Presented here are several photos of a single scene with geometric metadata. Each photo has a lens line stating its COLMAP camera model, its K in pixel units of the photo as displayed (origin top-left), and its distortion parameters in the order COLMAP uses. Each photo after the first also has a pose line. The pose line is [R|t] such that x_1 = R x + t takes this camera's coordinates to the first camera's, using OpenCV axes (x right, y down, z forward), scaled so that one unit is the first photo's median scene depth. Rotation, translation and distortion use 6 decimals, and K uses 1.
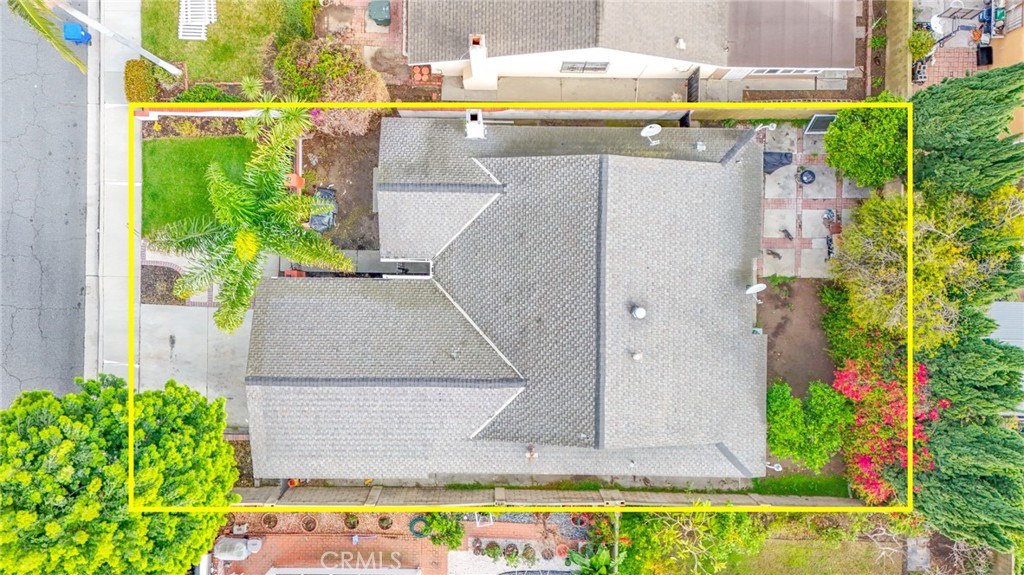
lens RADIAL K [[749.0, 0, 511.2], [0, 749.0, 288.1], [0, 0, 1]] dist [0.076930, -0.056007]
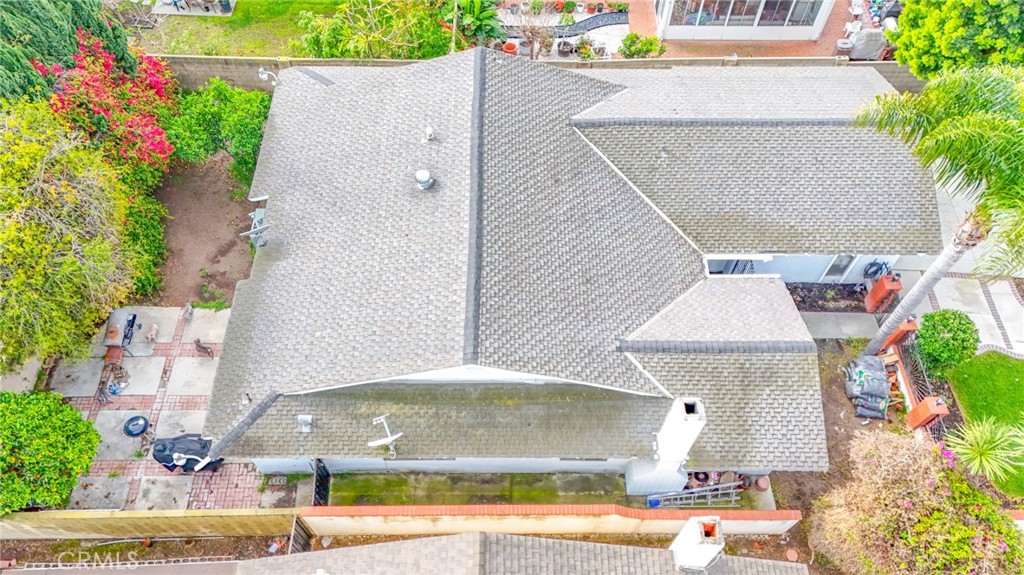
lens RADIAL K [[749.0, 0, 508.9], [0, 749.0, 283.7], [0, 0, 1]] dist [0.076930, -0.056007]
pose [[-0.999588, 0.000205, -0.028718, 0.104643], [-0.015862, -0.837559, 0.546116, -0.439995], [-0.023941, 0.546347, 0.837217, 0.426057]]
